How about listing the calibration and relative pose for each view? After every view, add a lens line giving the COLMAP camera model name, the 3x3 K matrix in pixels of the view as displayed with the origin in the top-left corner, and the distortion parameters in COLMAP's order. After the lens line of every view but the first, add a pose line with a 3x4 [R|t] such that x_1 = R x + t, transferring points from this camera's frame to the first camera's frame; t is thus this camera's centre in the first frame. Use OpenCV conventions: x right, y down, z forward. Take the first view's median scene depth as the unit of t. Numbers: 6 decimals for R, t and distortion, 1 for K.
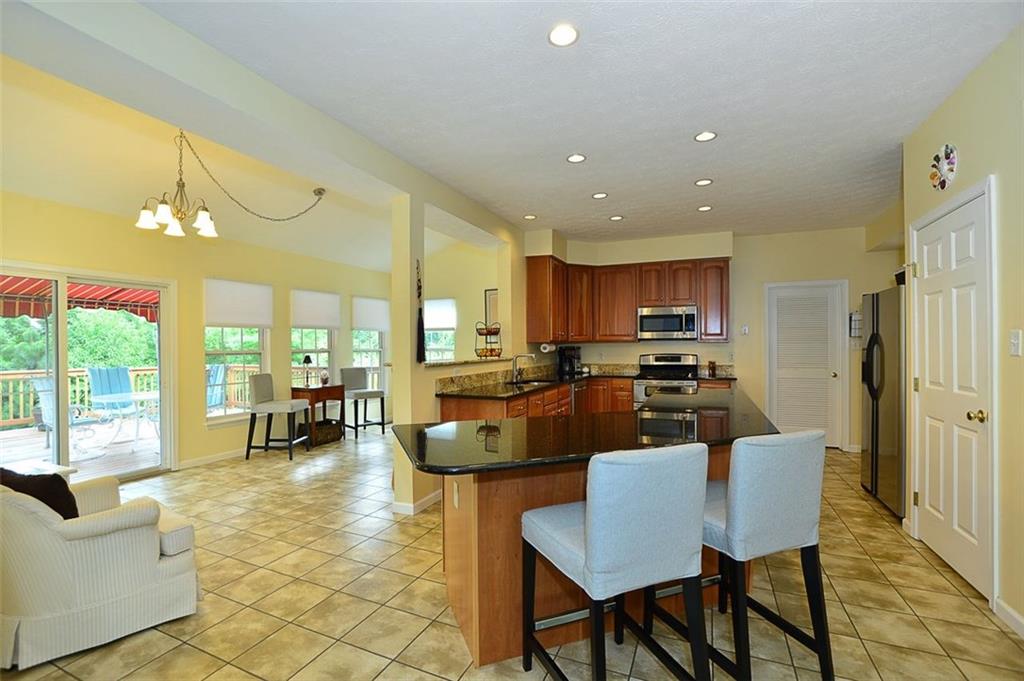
lens RADIAL K [[456.5, 0, 504.8], [0, 456.5, 344.7], [0, 0, 1]] dist [-0.036950, 0.000171]
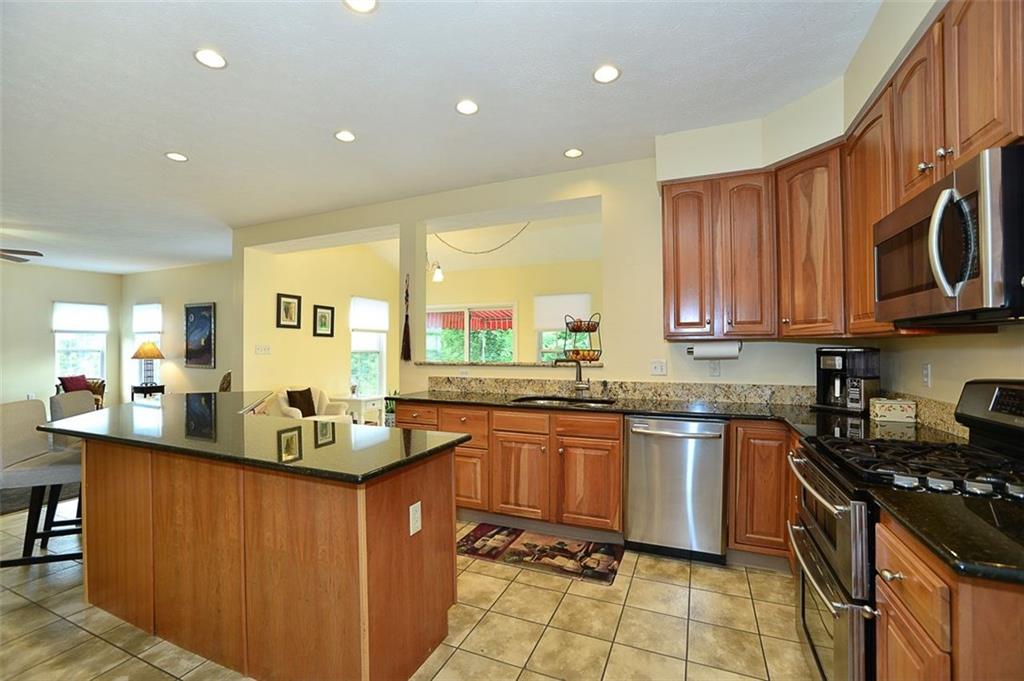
lens RADIAL K [[441.9, 0, 508.7], [0, 441.9, 346.0], [0, 0, 1]] dist [-0.074362, 0.028784]
pose [[0.013892, 0.002144, -0.999901, 0.581525], [0.004353, 0.999988, 0.002205, 0.000181], [0.999894, -0.004383, 0.013882, 0.754026]]
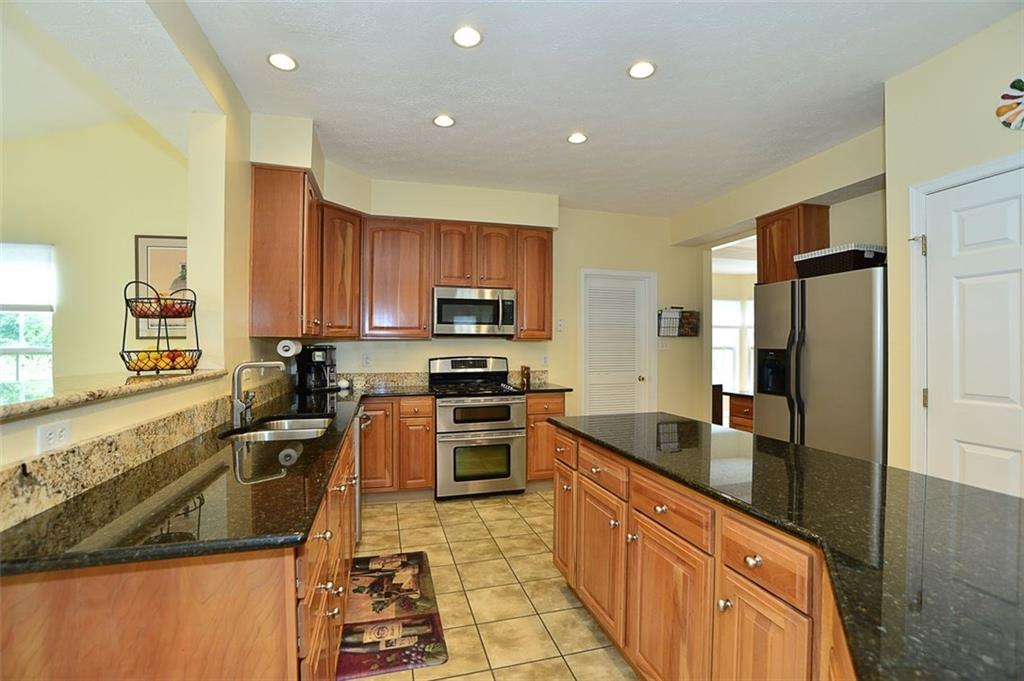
lens RADIAL K [[456.5, 0, 504.8], [0, 456.5, 344.7], [0, 0, 1]] dist [-0.036950, 0.000171]
pose [[0.775580, 0.003807, 0.631238, -0.043910], [-0.005235, 0.999986, 0.000402, 0.001444], [-0.631228, -0.003617, 0.775589, 0.431112]]
